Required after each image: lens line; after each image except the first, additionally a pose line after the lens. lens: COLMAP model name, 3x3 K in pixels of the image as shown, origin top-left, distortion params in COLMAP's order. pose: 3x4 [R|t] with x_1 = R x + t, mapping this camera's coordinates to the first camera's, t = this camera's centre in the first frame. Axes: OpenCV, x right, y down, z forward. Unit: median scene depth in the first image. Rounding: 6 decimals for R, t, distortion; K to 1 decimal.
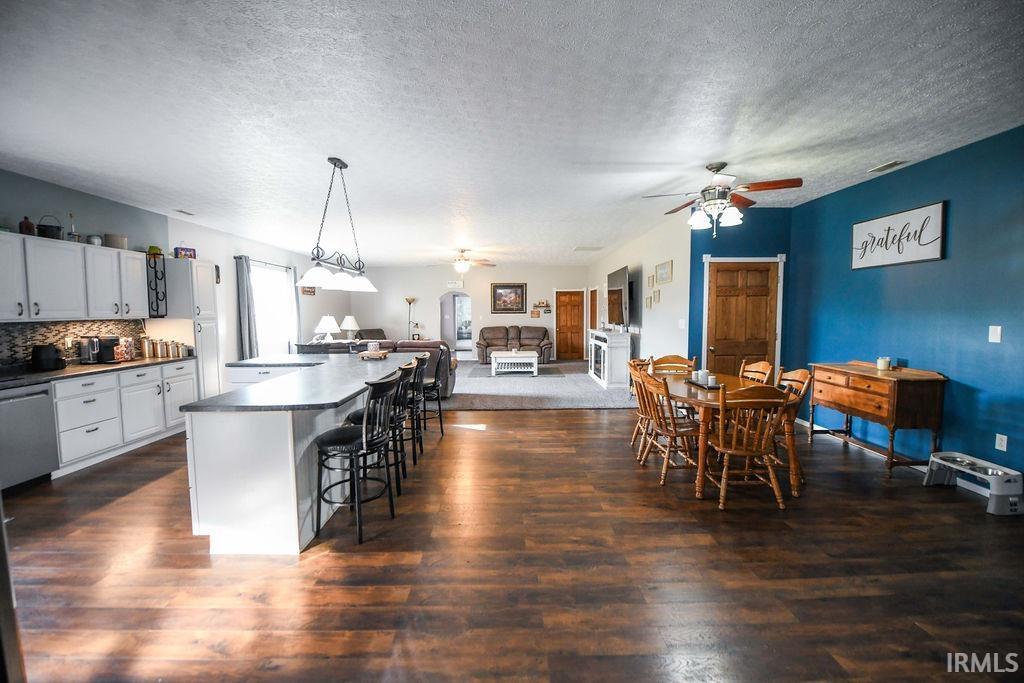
lens RADIAL K [[410.6, 0, 509.5], [0, 410.6, 338.8], [0, 0, 1]] dist [-0.017885, -0.001636]
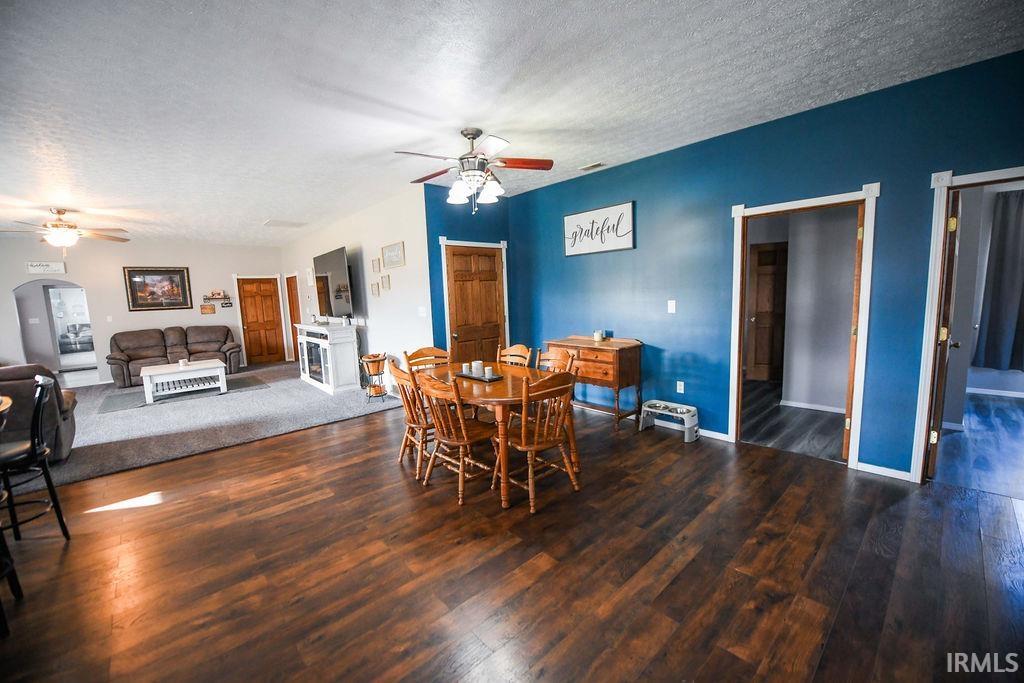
lens RADIAL K [[410.6, 0, 517.7], [0, 410.6, 342.4], [0, 0, 1]] dist [-0.017885, -0.001636]
pose [[0.741498, -0.101256, 0.663271, -0.048776], [0.077031, 0.994858, 0.065760, -0.015530], [-0.666519, 0.002332, 0.745485, 0.228037]]
